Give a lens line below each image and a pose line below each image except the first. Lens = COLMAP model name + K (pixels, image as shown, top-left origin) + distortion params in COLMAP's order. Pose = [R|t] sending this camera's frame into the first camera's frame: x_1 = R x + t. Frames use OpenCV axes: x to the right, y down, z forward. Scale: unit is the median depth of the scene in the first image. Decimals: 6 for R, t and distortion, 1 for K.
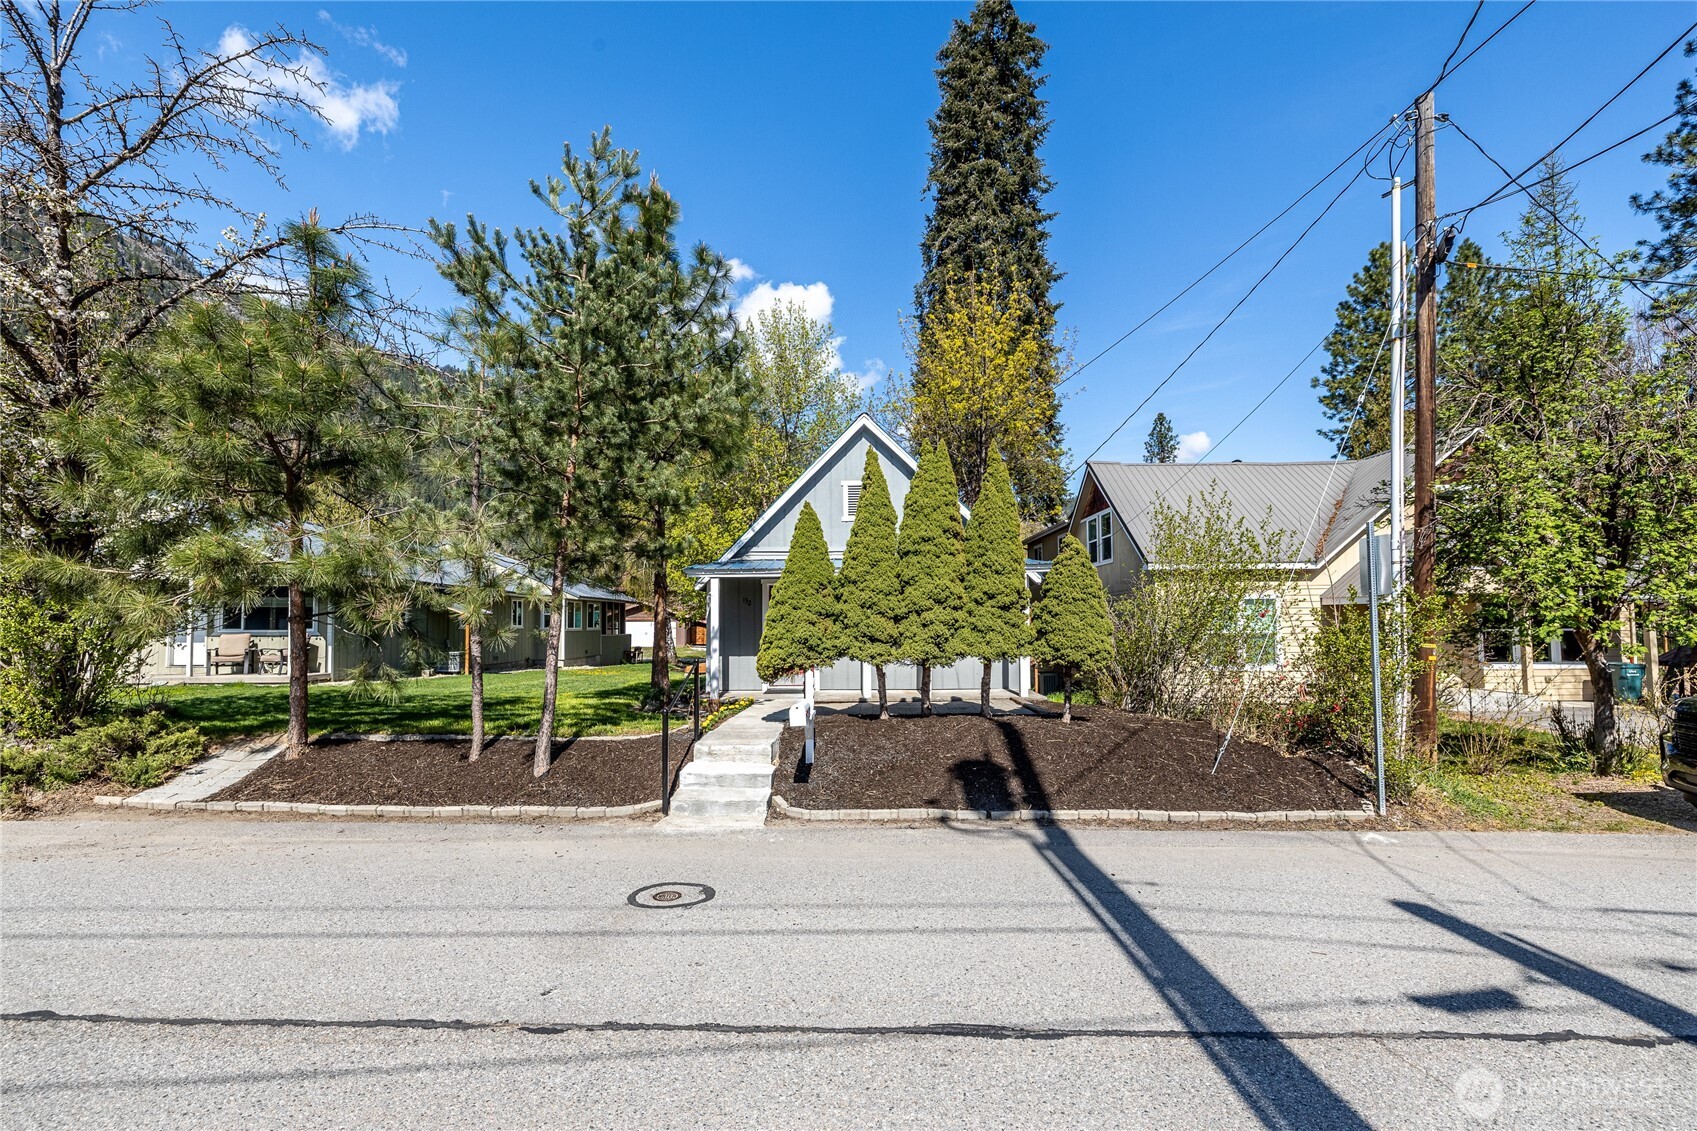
lens RADIAL K [[711.6, 0, 844.9], [0, 711.6, 593.8], [0, 0, 1]] dist [-0.000185, -0.000128]
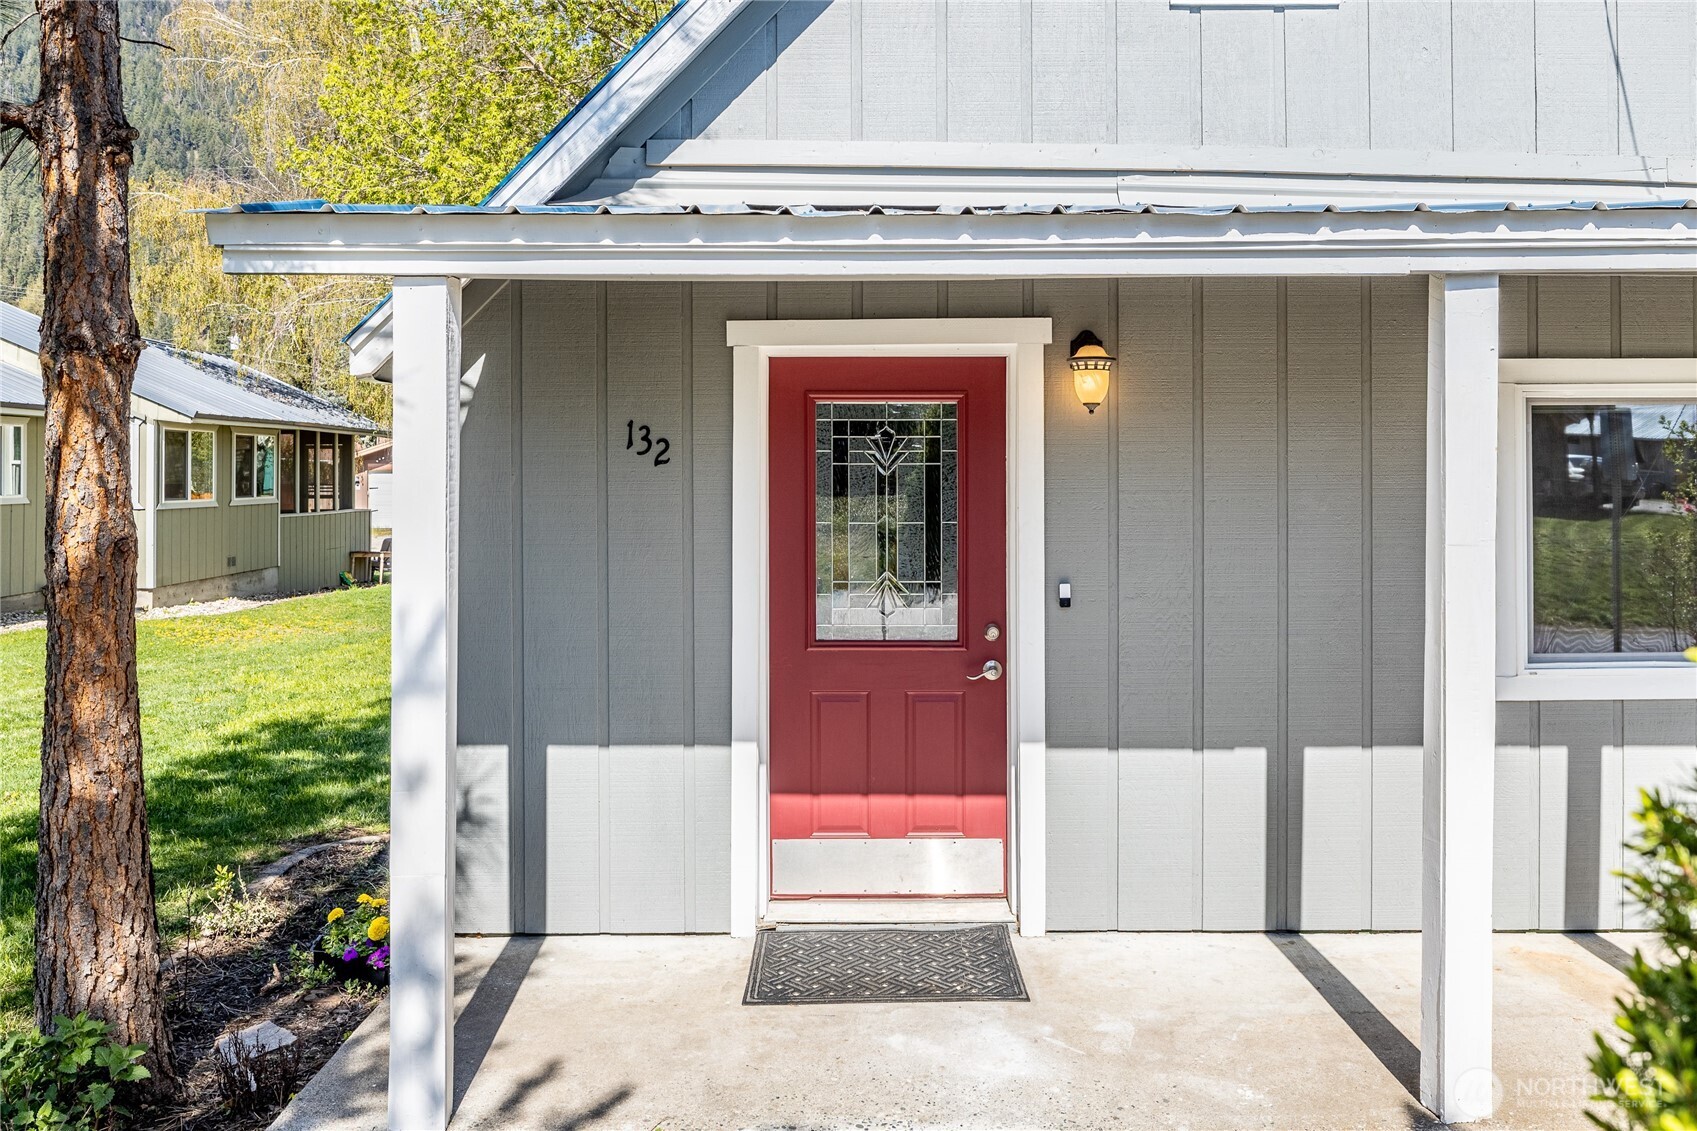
lens RADIAL K [[1337.1, 0, 905.9], [0, 1337.1, 467.4], [0, 0, 1]] dist [0.000680, 0.000115]
pose [[0.999059, 0.008824, 0.042455, -0.138052], [-0.010382, 0.999275, 0.036616, 0.005837], [-0.042101, -0.037023, 0.998427, 1.048132]]
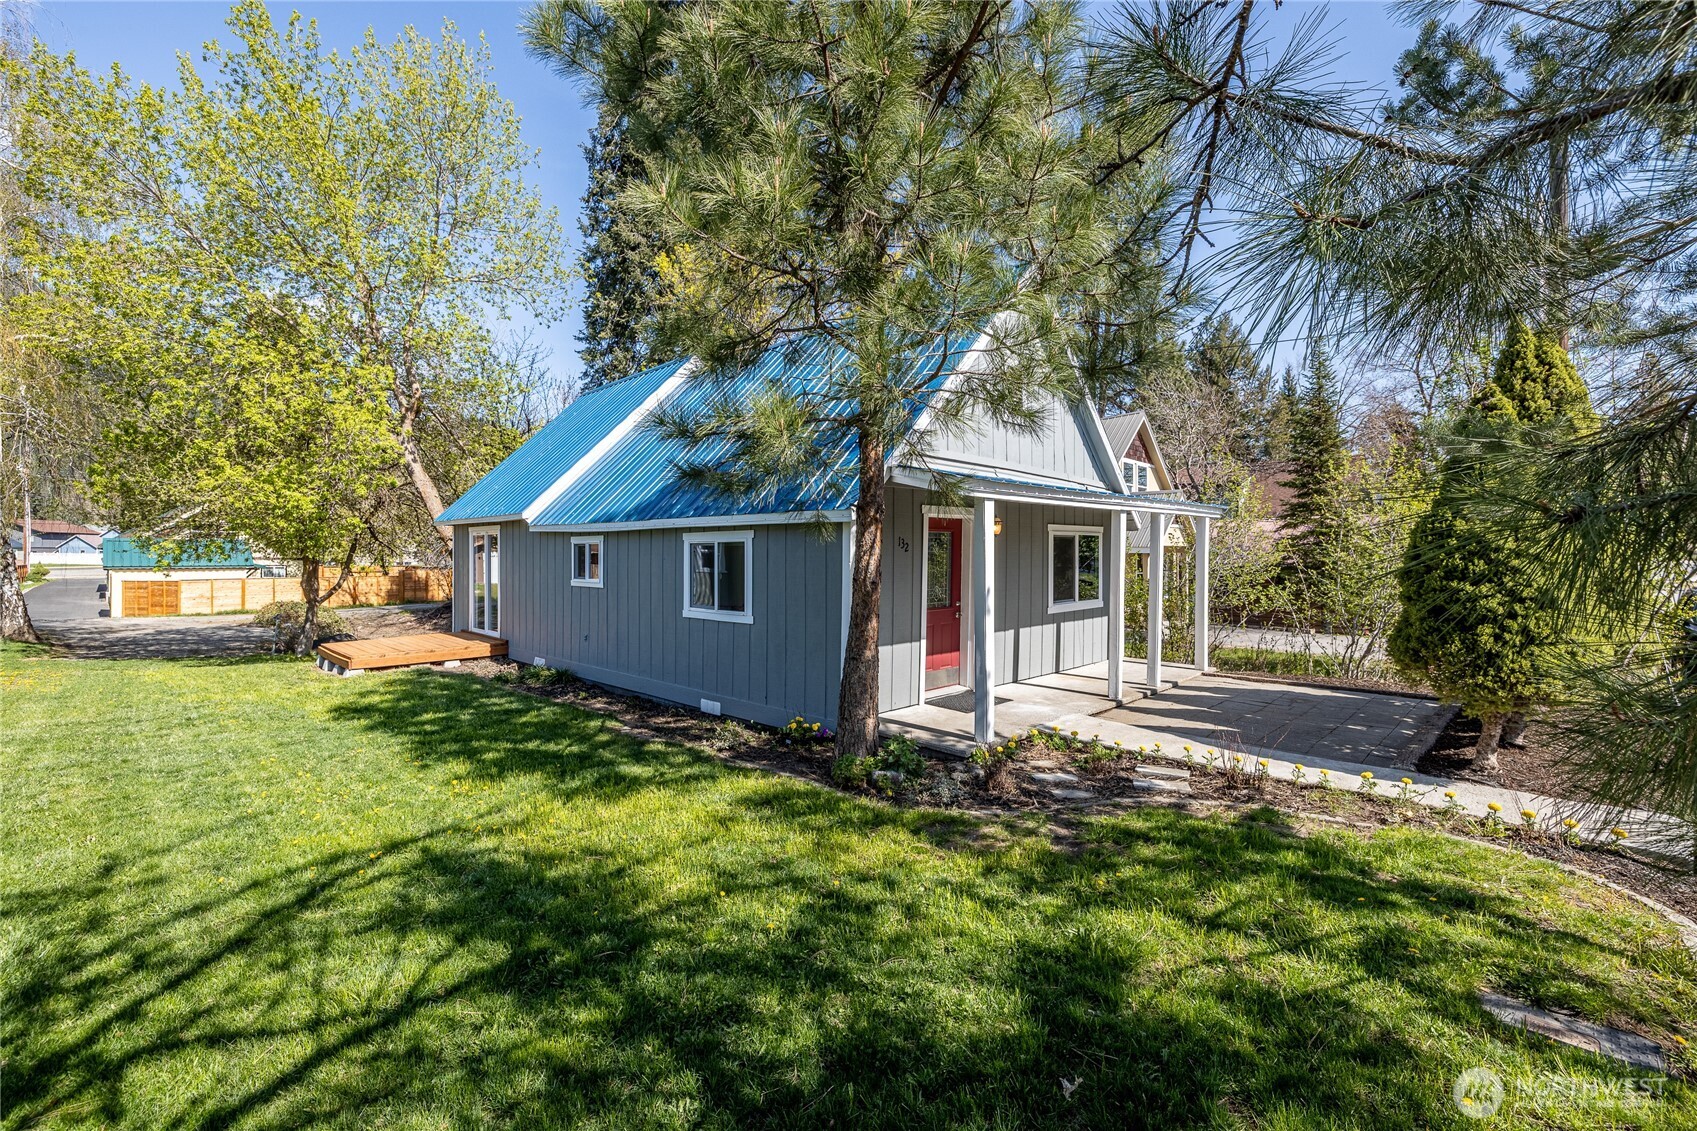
lens RADIAL K [[701.1, 0, 846.0], [0, 701.1, 559.2], [0, 0, 1]] dist [-0.002787, 0.000057]
pose [[0.693336, 0.002887, 0.720609, -0.870987], [-0.037067, 0.998811, 0.031662, 0.010205], [-0.719660, -0.048663, 0.692619, 1.054383]]
